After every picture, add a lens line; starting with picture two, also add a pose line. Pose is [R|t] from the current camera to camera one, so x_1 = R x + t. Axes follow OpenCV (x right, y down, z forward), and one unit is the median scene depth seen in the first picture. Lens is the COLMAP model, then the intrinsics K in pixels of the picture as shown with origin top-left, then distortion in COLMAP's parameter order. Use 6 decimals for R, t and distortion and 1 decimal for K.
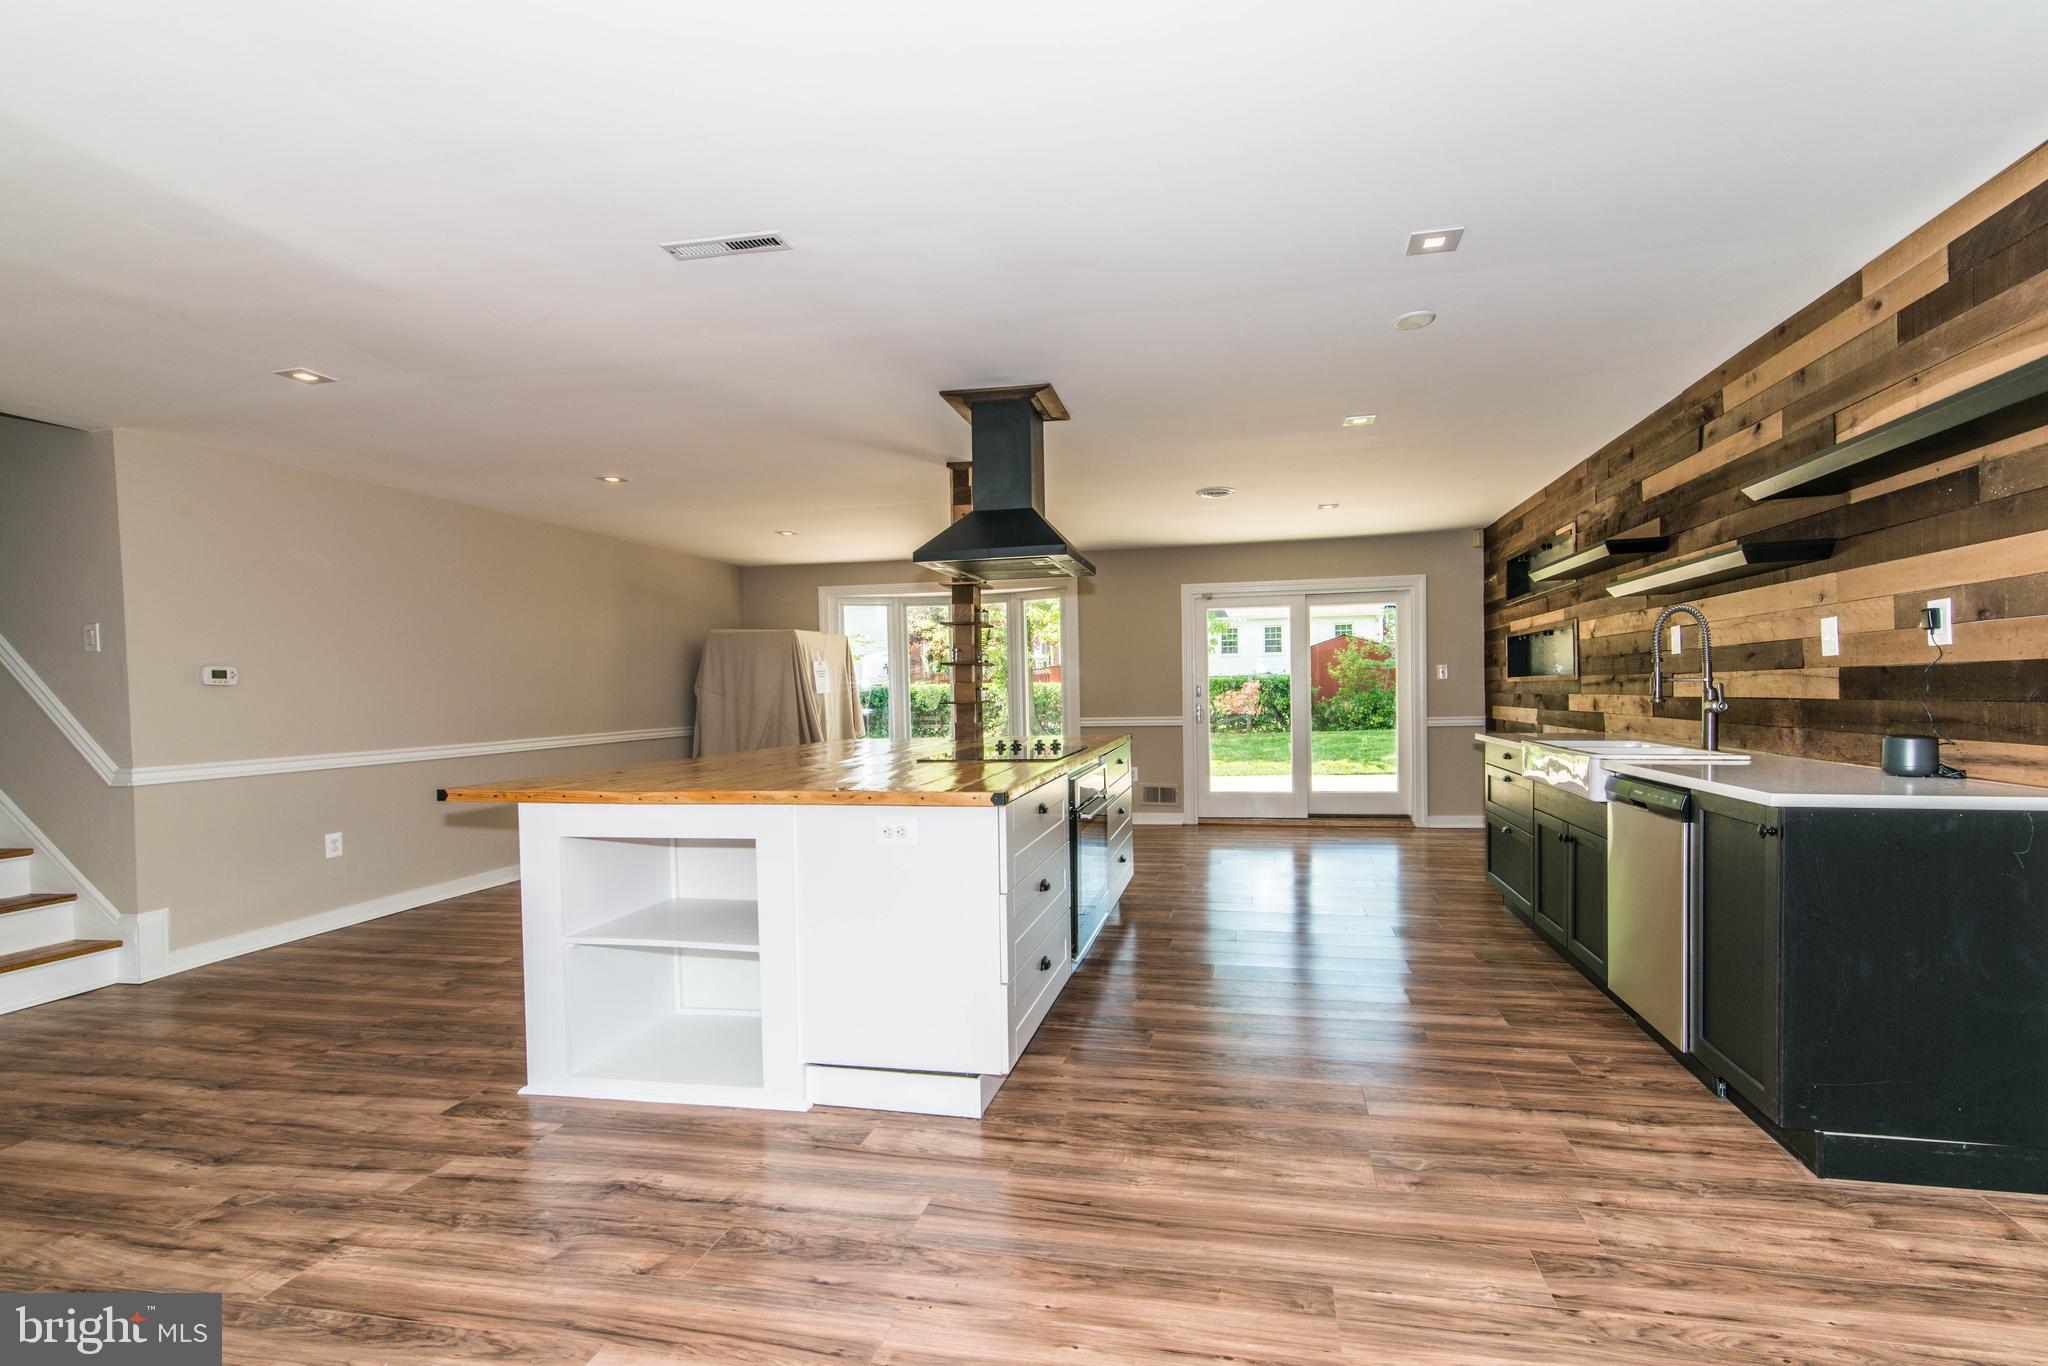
lens RADIAL K [[908.3, 0, 1083.9], [0, 908.3, 713.8], [0, 0, 1]] dist [0.011484, -0.000612]
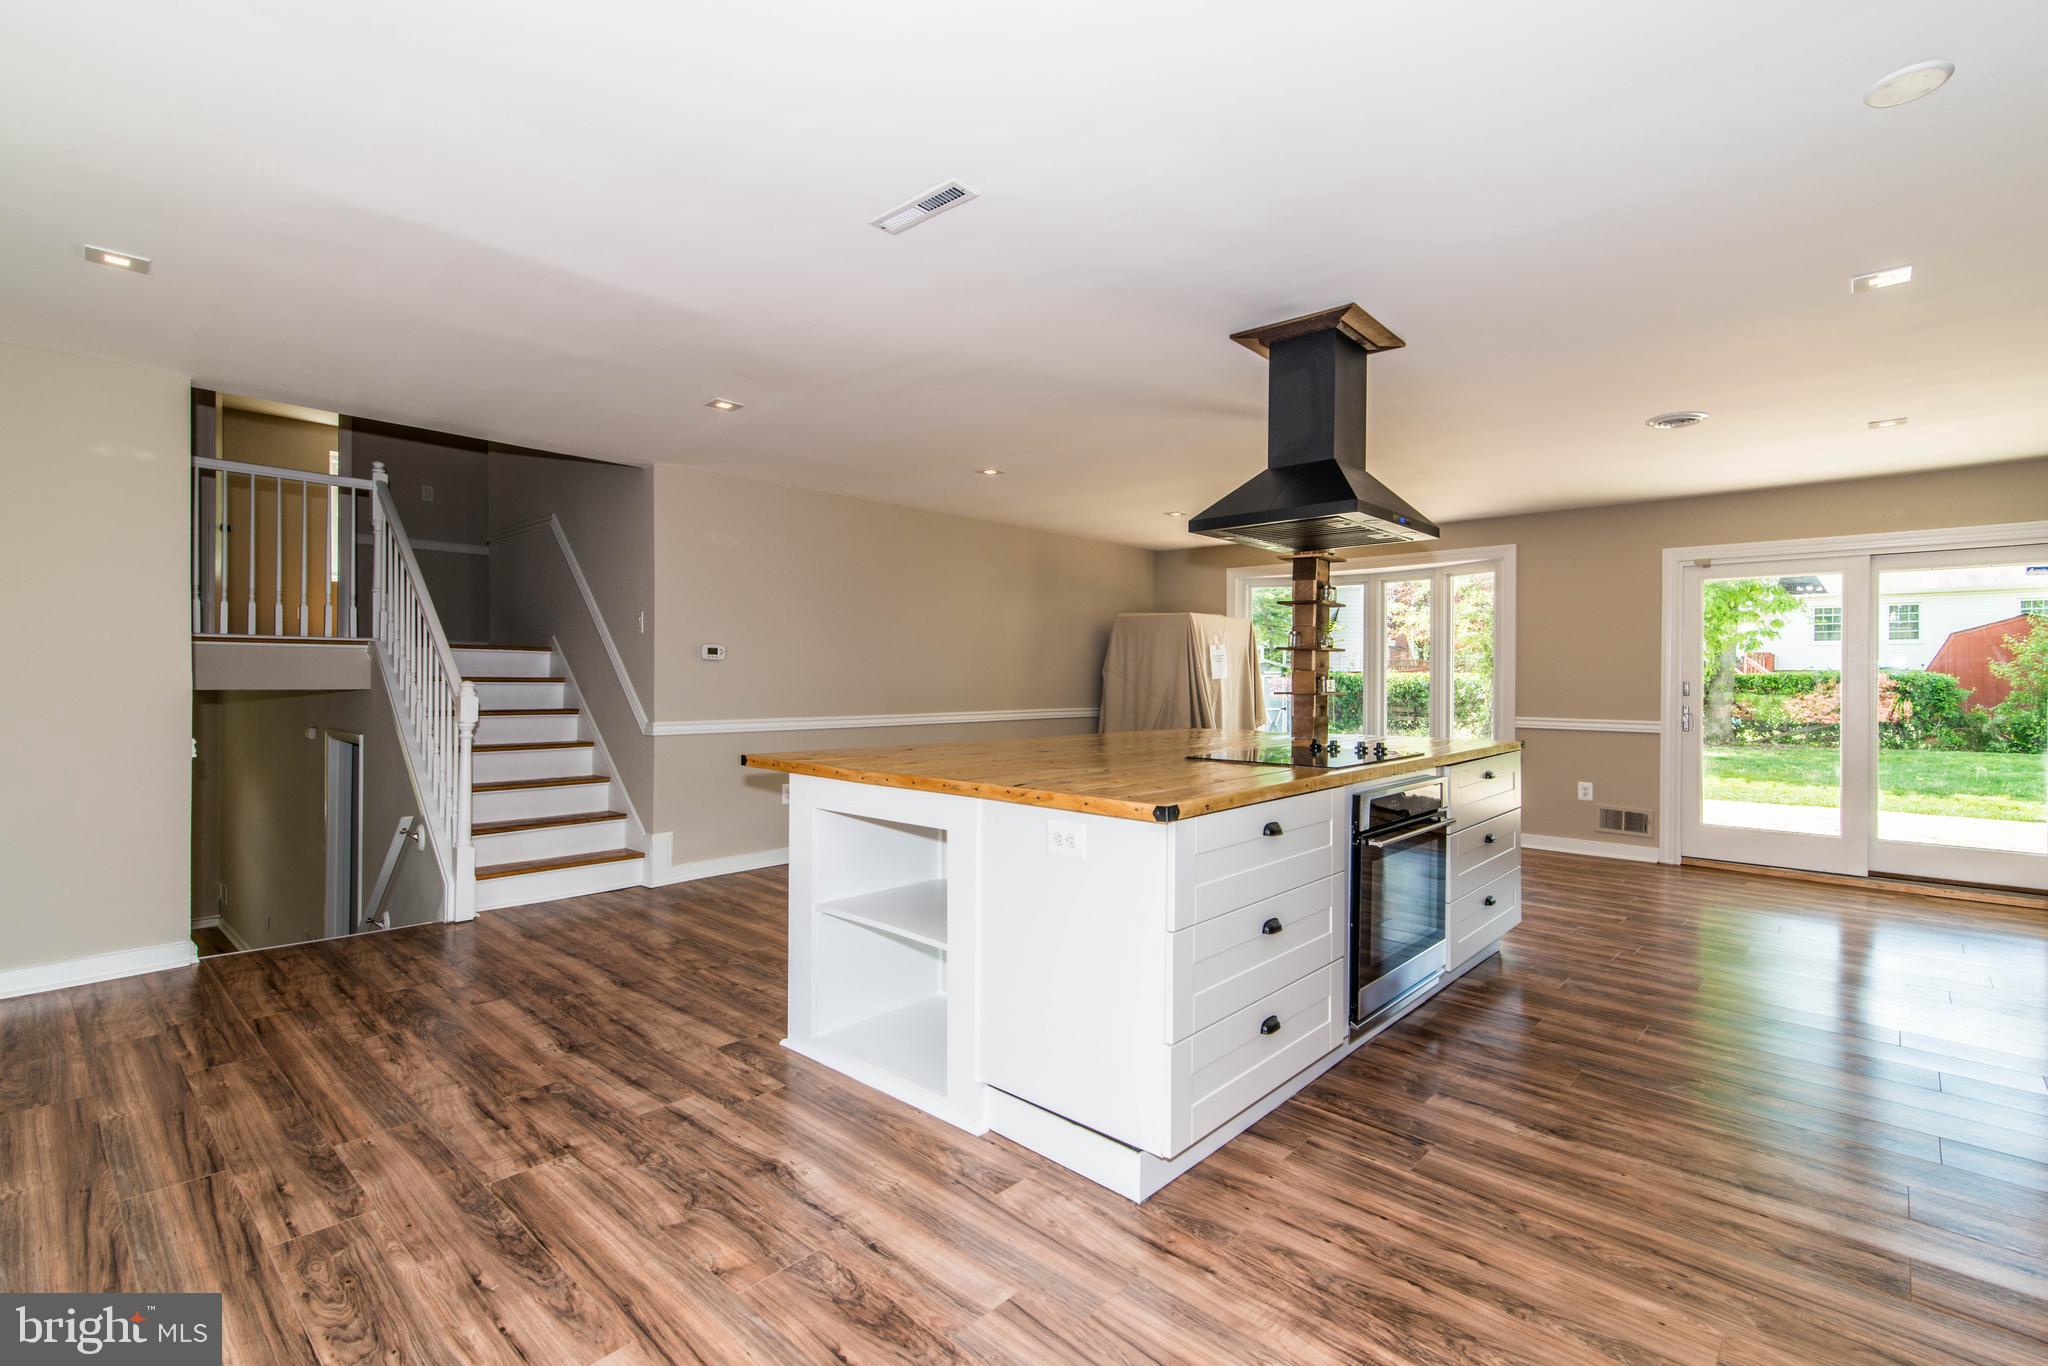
lens RADIAL K [[931.8, 0, 1088.2], [0, 931.8, 681.0], [0, 0, 1]] dist [0.014562, -0.000865]
pose [[0.868603, 0.027442, -0.494747, 0.227579], [-0.037876, 0.999221, -0.011074, -0.011061], [0.494058, 0.028358, 0.868966, 0.216864]]
